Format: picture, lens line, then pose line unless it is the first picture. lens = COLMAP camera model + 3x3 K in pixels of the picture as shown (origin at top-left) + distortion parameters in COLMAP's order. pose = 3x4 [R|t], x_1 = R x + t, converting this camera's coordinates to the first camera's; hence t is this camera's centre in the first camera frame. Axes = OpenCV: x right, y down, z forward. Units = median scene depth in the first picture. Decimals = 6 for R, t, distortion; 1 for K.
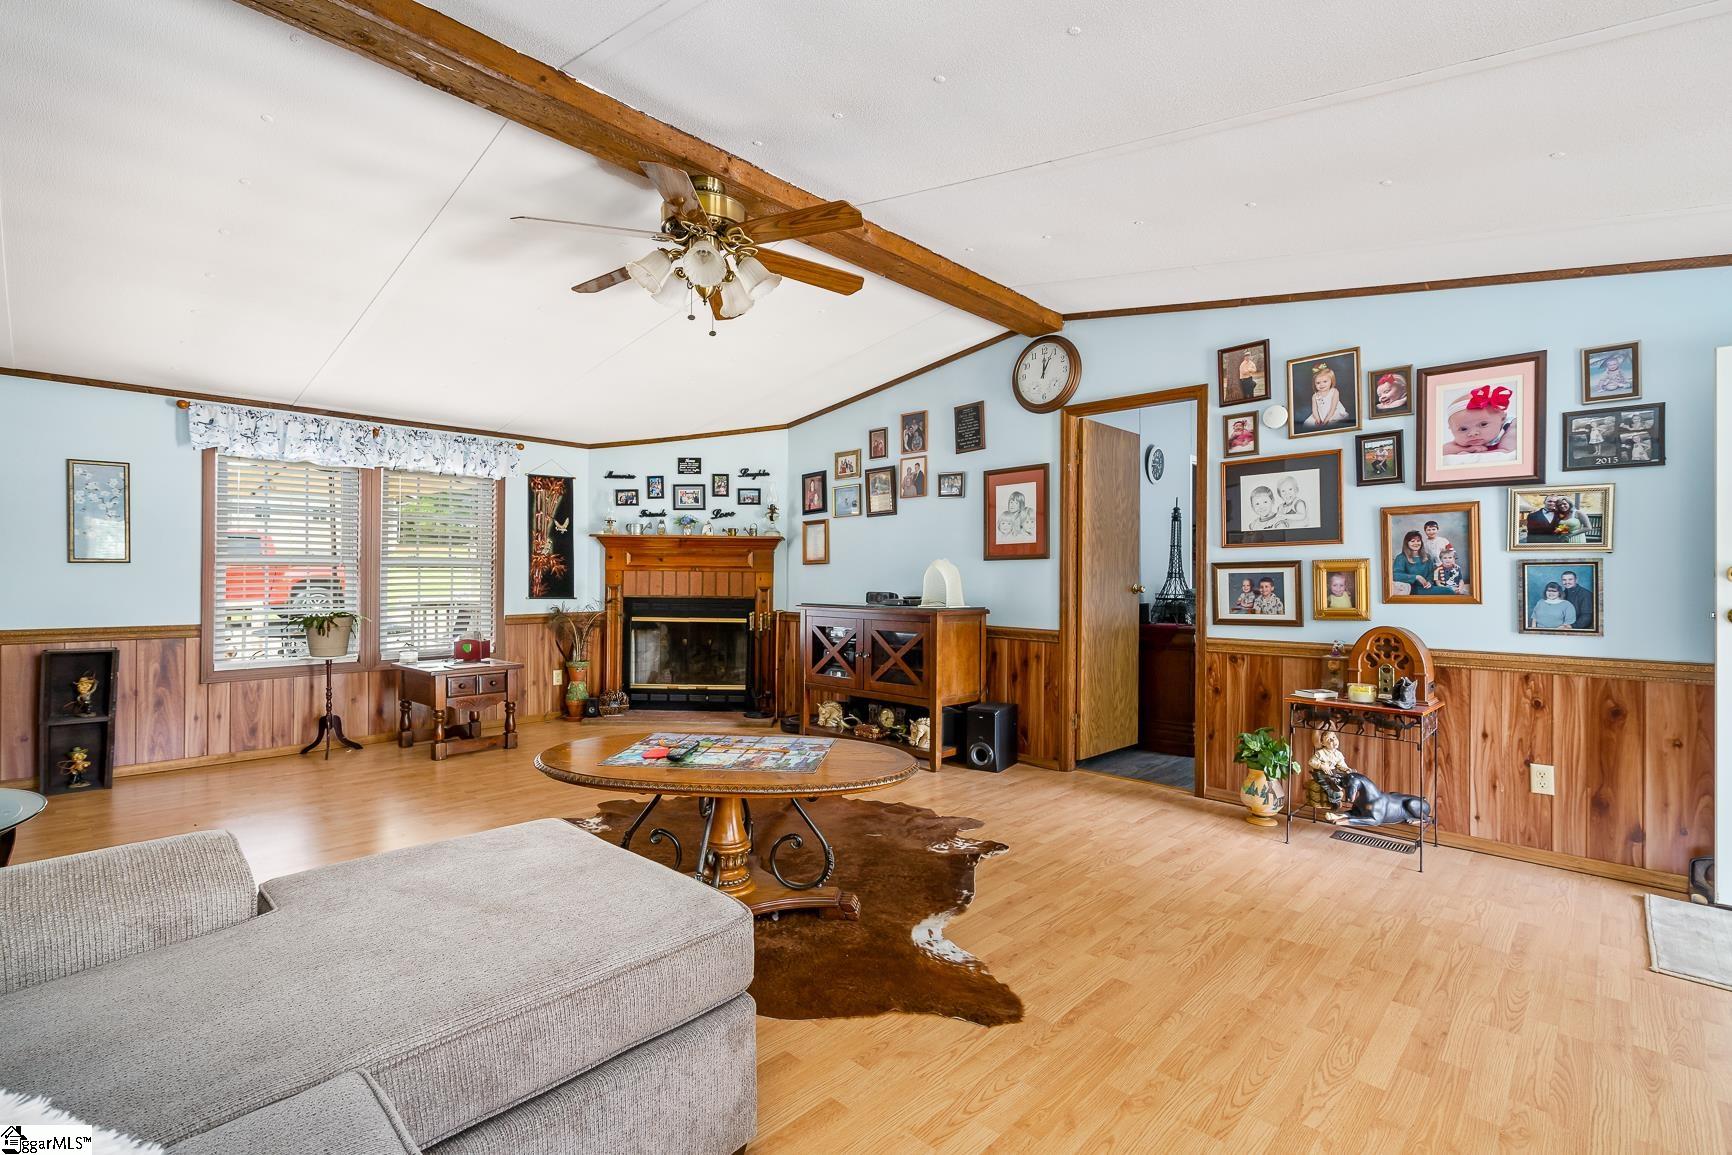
lens RADIAL K [[792.7, 0, 864.4], [0, 792.7, 574.7], [0, 0, 1]] dist [-0.002214, -0.000107]
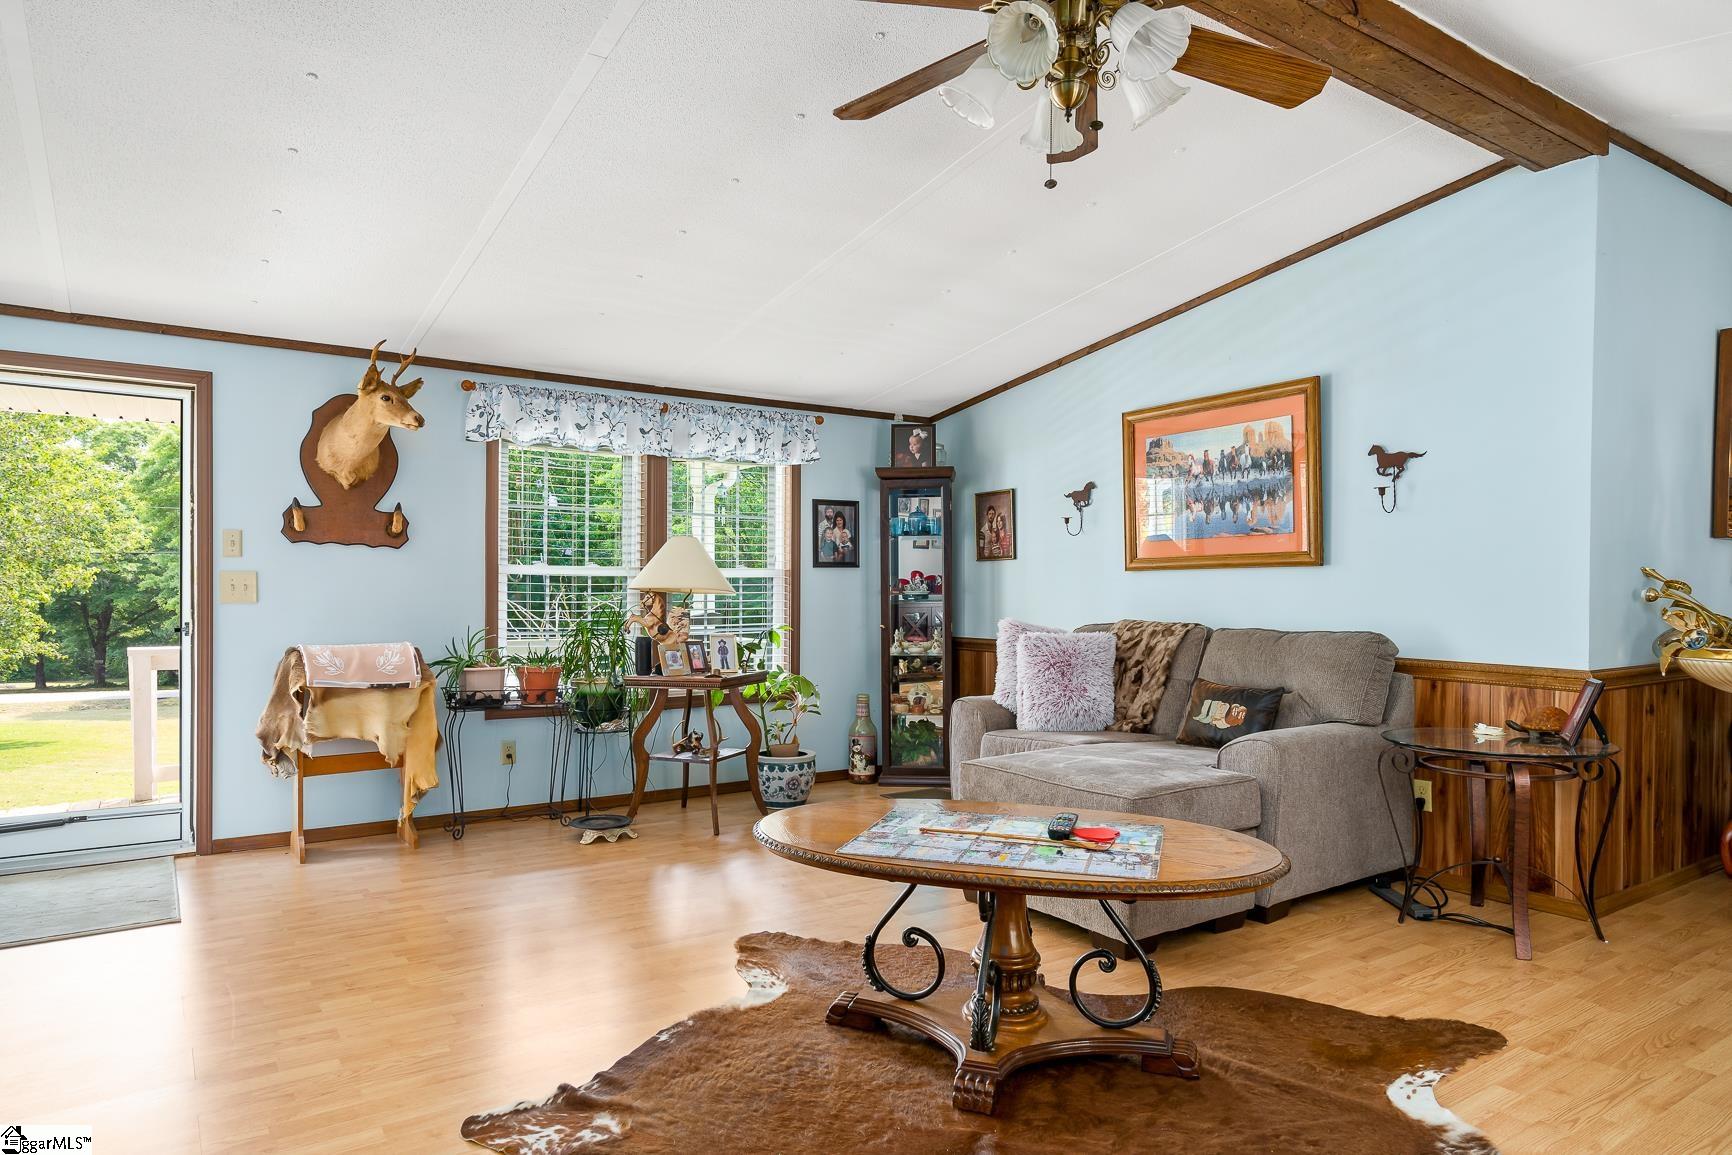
lens RADIAL K [[1061.3, 0, 866.0], [0, 1061.3, 577.5], [0, 0, 1]] dist [-0.002291, -0.001559]
pose [[-0.978373, -0.010340, 0.206592, -0.127665], [-0.013492, 0.999813, -0.013851, 0.005762], [-0.206410, -0.016339, -0.978329, 1.038433]]
